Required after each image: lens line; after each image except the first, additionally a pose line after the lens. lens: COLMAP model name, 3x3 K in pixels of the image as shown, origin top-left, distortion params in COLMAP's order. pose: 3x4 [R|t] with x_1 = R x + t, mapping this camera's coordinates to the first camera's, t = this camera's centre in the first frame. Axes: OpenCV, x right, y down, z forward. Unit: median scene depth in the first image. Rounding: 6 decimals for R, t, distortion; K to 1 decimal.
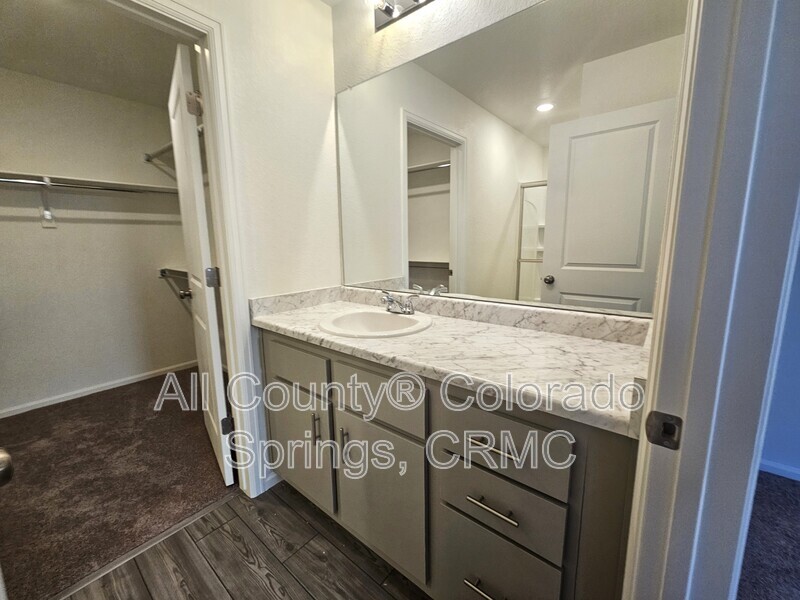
lens RADIAL K [[329.5, 0, 399.5], [0, 329.5, 299.2], [0, 0, 1]] dist [0.003695, 0.000439]
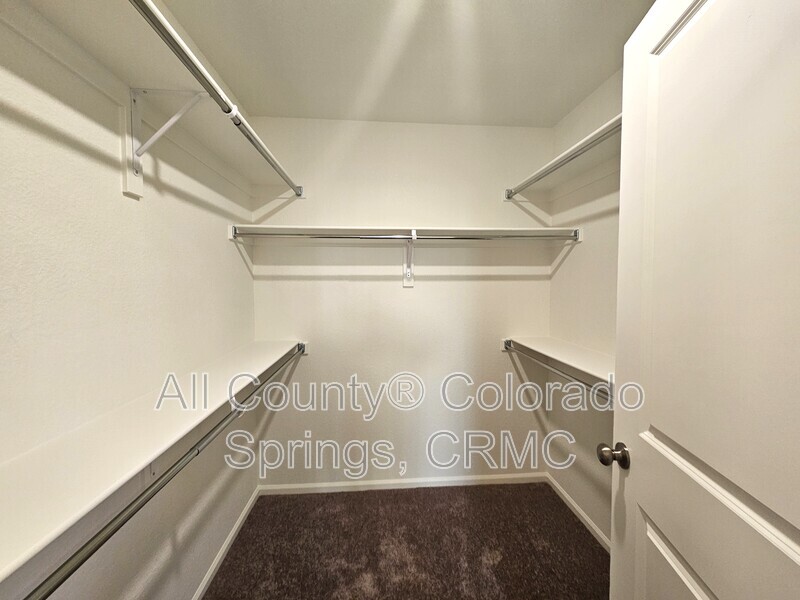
lens RADIAL K [[329.5, 0, 399.1], [0, 329.5, 297.2], [0, 0, 1]] dist [0.003695, 0.000439]
pose [[0.702500, 0.018608, -0.711440, -0.404239], [-0.127521, 0.986771, -0.100109, -0.088136], [0.700166, 0.161051, 0.695579, 0.341494]]
